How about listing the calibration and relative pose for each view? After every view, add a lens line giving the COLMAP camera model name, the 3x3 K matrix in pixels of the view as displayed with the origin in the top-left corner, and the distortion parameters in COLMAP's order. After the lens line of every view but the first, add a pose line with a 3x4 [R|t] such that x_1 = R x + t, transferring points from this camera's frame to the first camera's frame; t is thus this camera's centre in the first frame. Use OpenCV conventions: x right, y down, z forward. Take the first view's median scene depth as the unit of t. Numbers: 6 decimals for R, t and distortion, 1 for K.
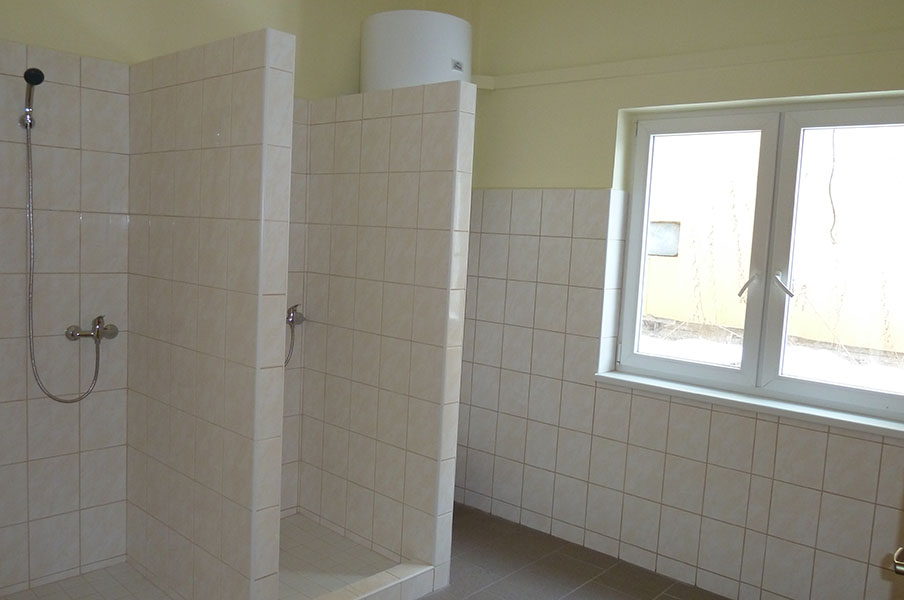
lens RADIAL K [[751.9, 0, 440.4], [0, 751.9, 302.3], [0, 0, 1]] dist [-0.013878, -0.002783]
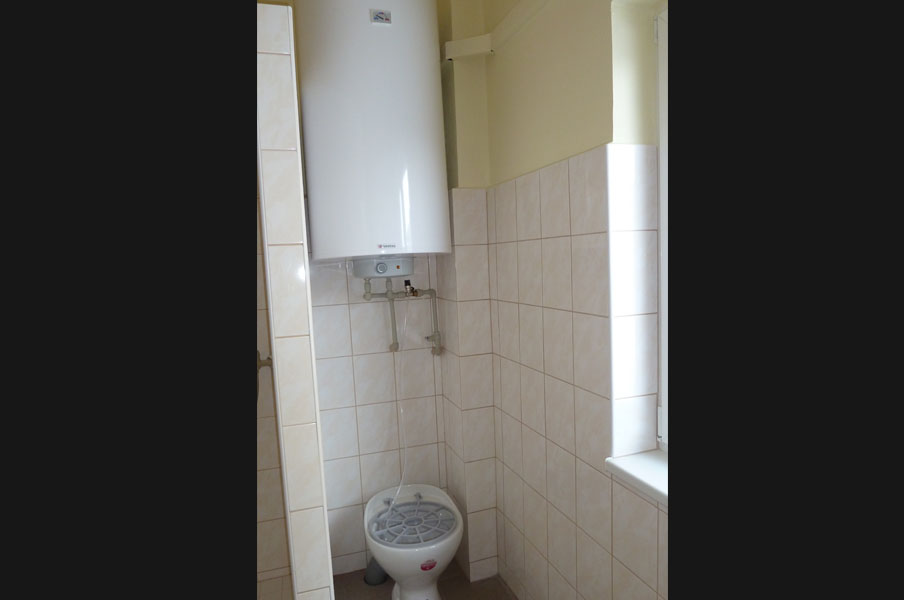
lens RADIAL K [[517.1, 0, 452.7], [0, 517.1, 307.9], [0, 0, 1]] dist [-0.024425, -0.000324]
pose [[0.872840, -0.042151, -0.486183, 0.355279], [0.042557, 0.999042, -0.010212, -0.029757], [0.486148, -0.011777, 0.873797, 0.680654]]
